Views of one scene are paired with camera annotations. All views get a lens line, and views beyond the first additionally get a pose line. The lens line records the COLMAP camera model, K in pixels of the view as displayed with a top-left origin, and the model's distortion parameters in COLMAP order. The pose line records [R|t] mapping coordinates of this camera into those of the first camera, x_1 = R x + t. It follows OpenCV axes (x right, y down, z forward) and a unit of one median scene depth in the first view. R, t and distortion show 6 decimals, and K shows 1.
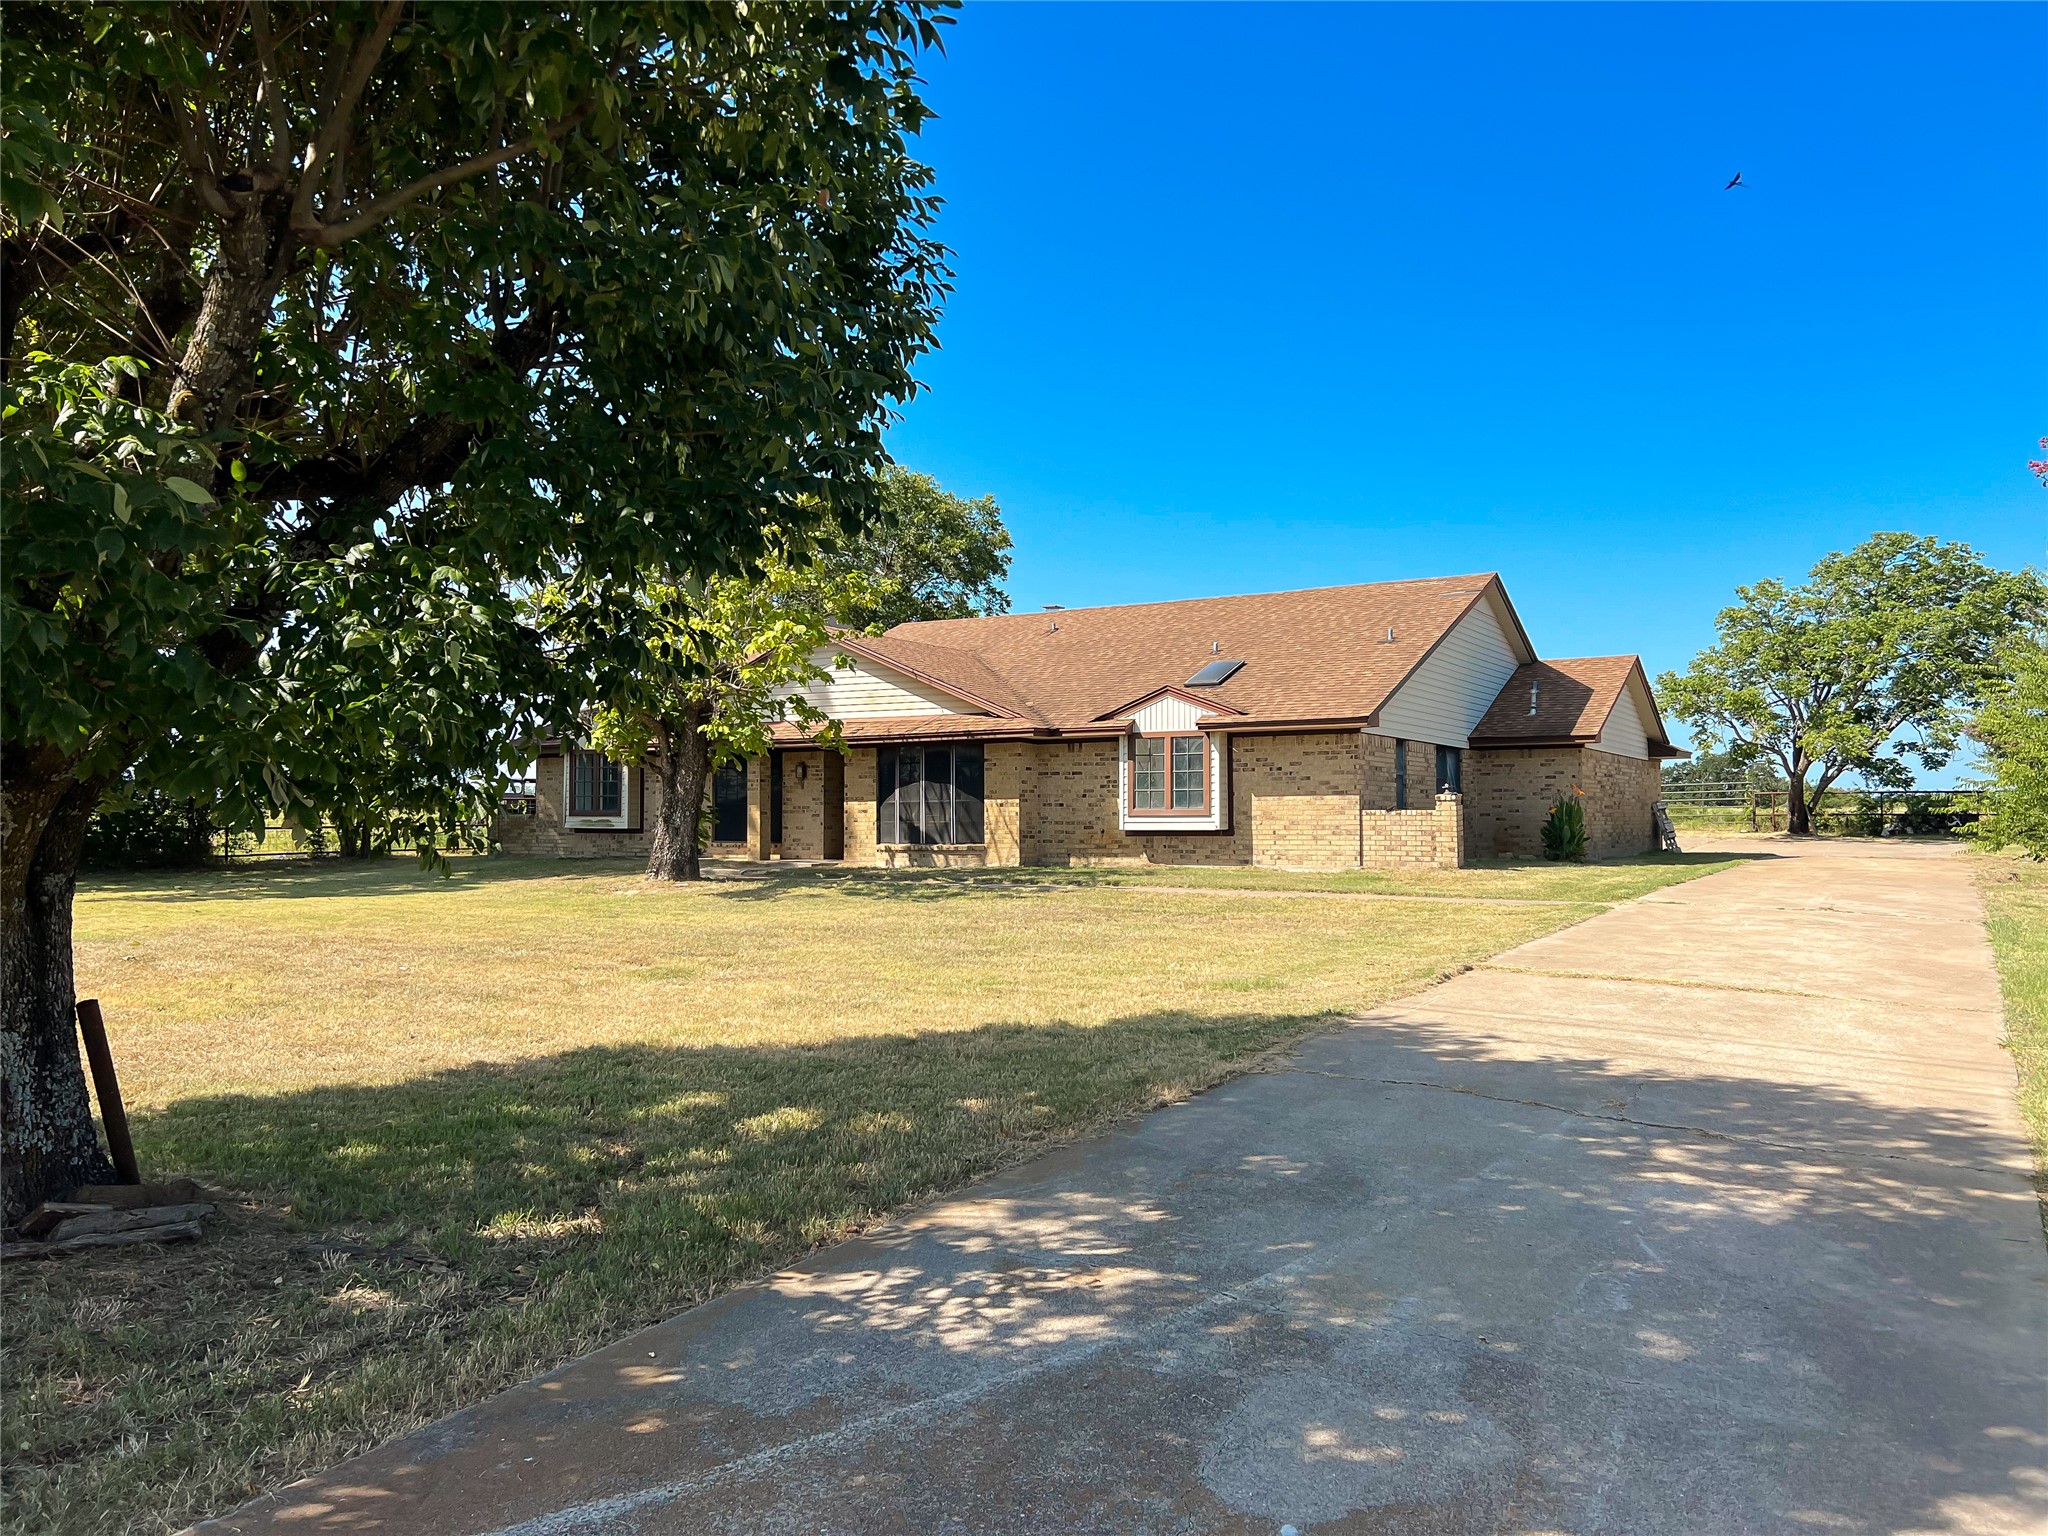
lens RADIAL K [[1497.8, 0, 1024.0], [0, 1497.8, 768.0], [0, 0, 1]] dist [0.051202, -0.000403]
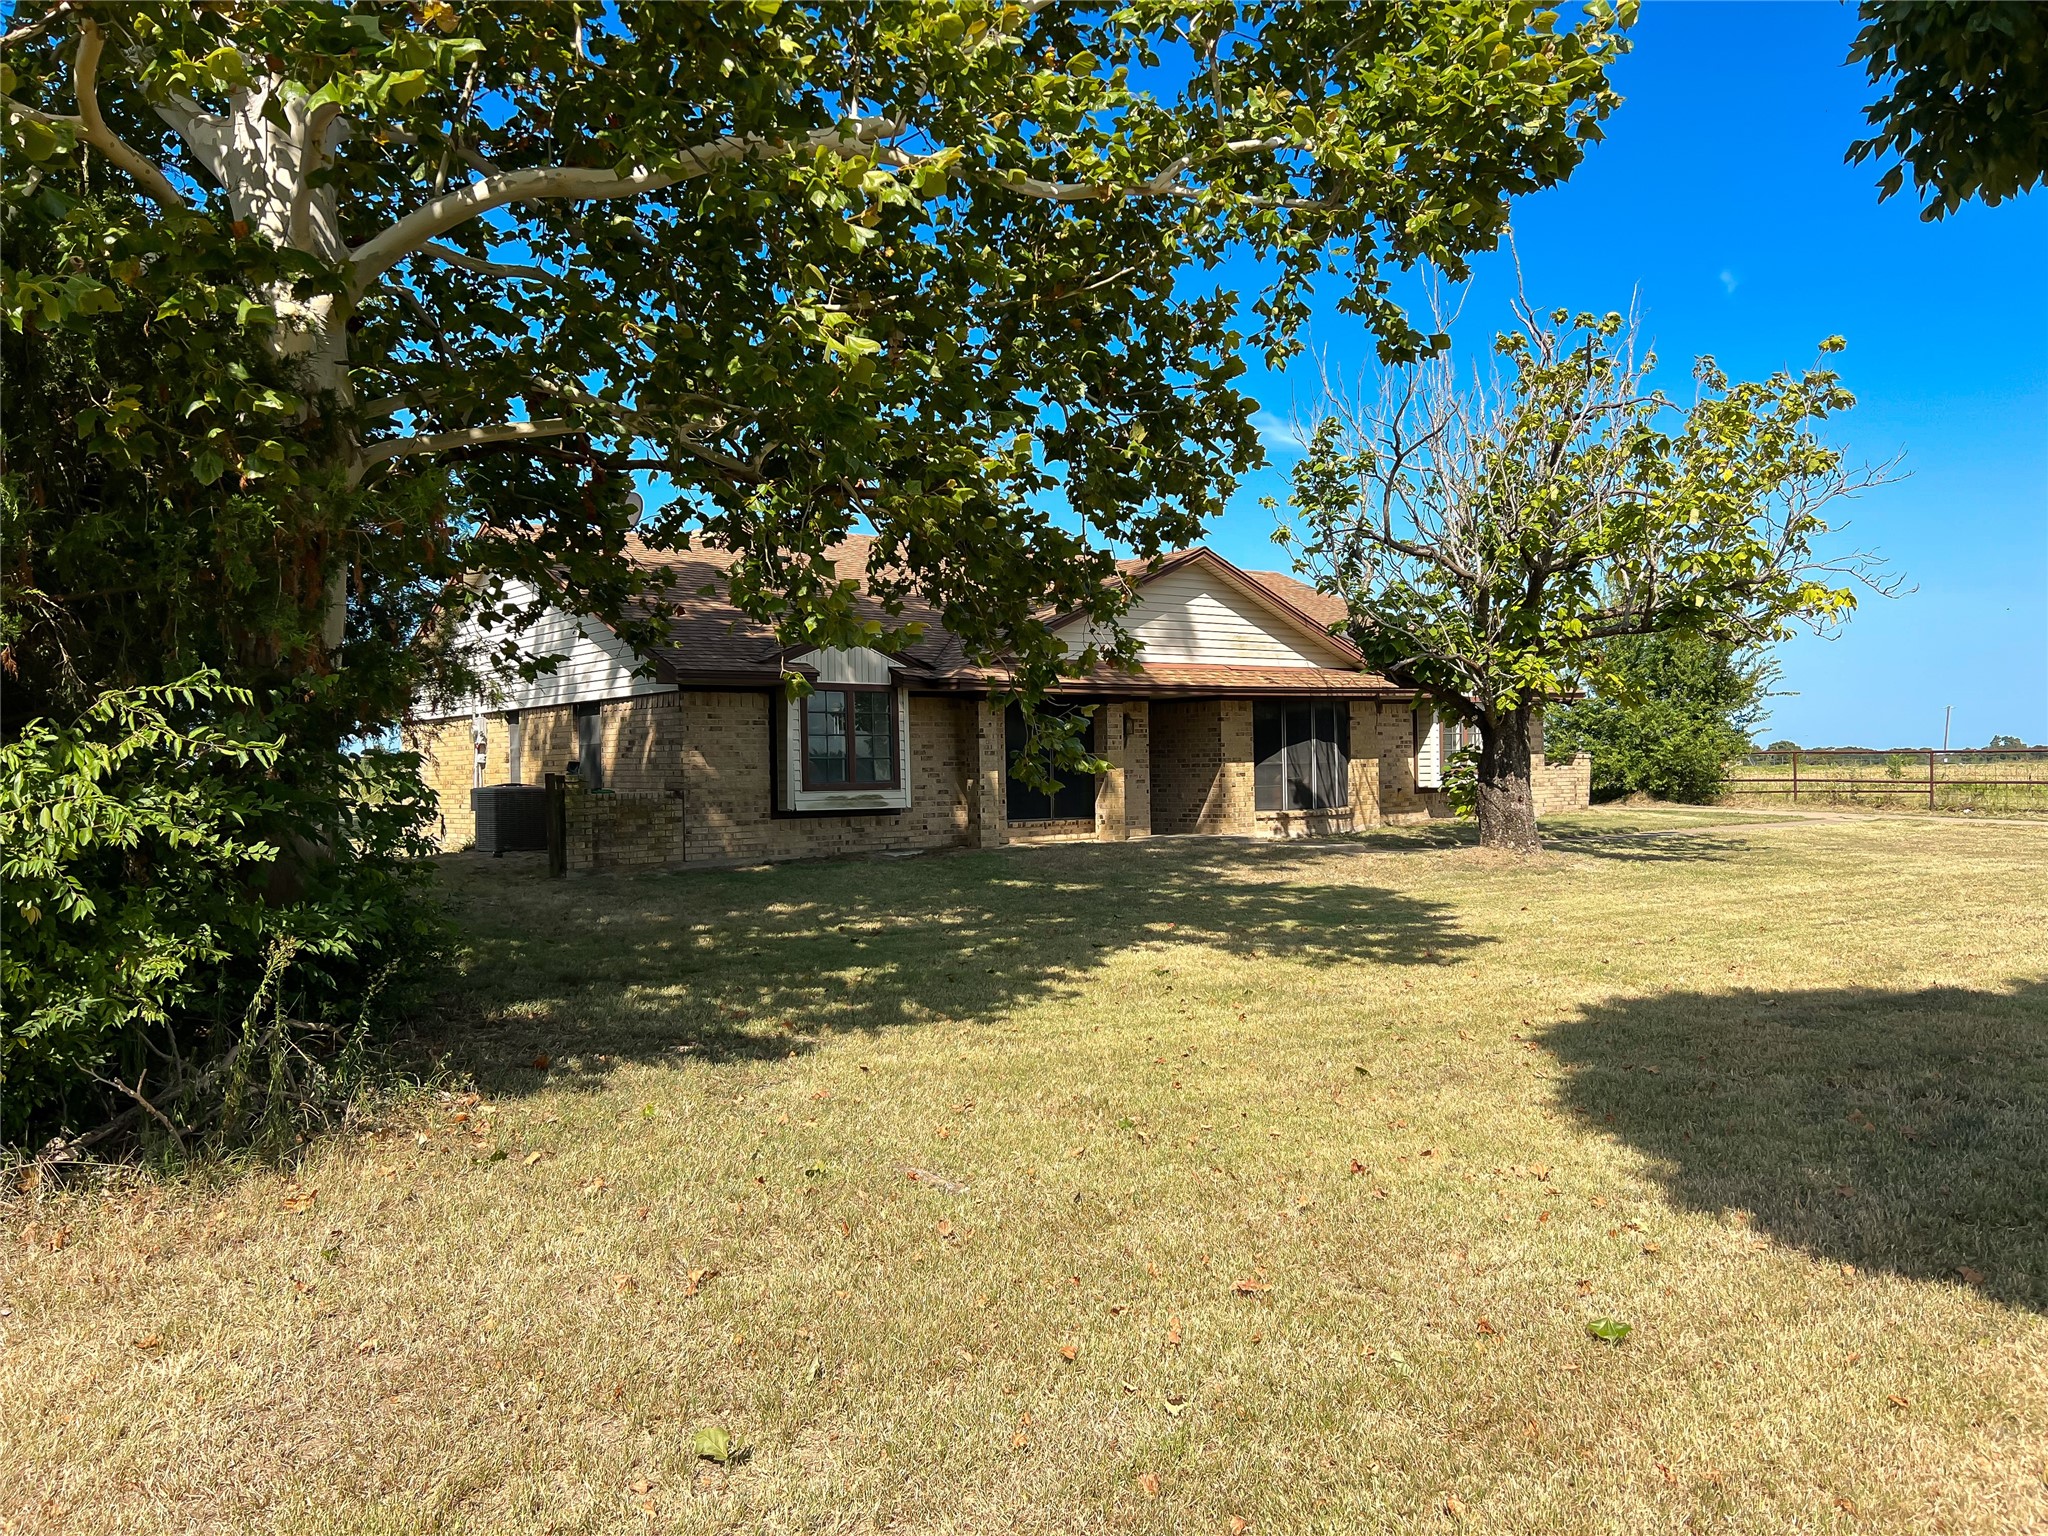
lens RADIAL K [[1559.5, 0, 1024.0], [0, 1559.5, 768.0], [0, 0, 1]] dist [0.039211, -0.001403]
pose [[0.340579, -0.007217, 0.940188, -1.048983], [-0.010271, 0.999882, 0.011395, 0.017451], [-0.940160, -0.013538, 0.340464, 0.864001]]
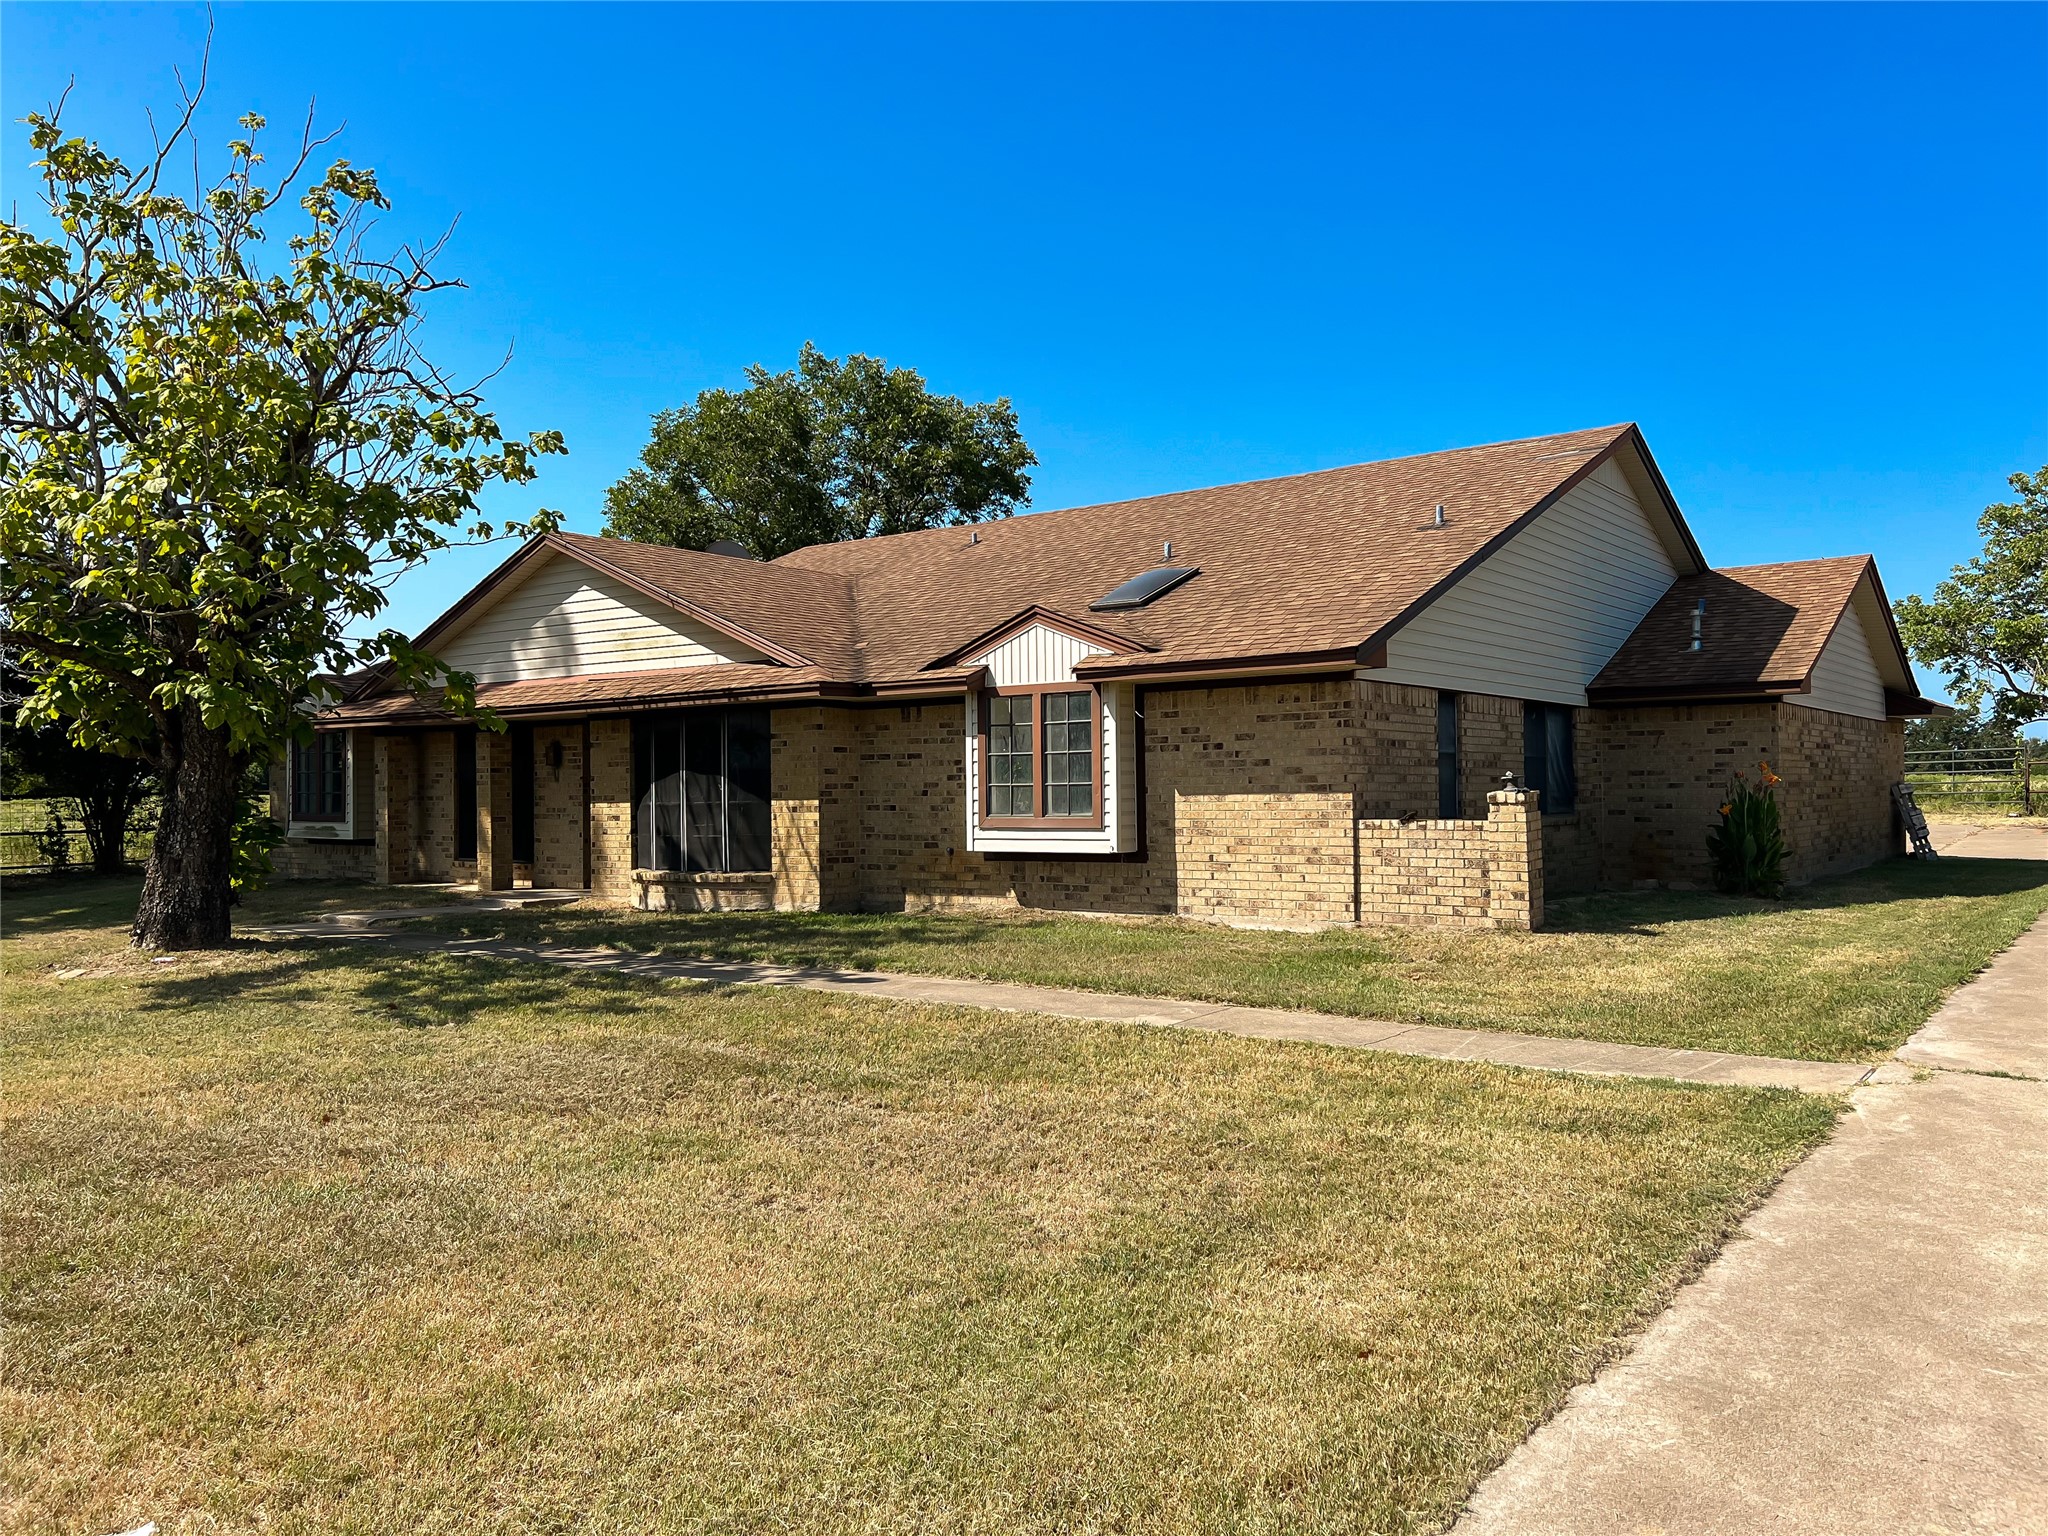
lens RADIAL K [[1559.5, 0, 1024.0], [0, 1559.5, 768.0], [0, 0, 1]] dist [0.039211, -0.001403]
pose [[0.995152, -0.011148, -0.097717, 0.141939], [0.012999, 0.999748, 0.018324, -0.002757], [0.097488, -0.019505, 0.995046, 0.372177]]
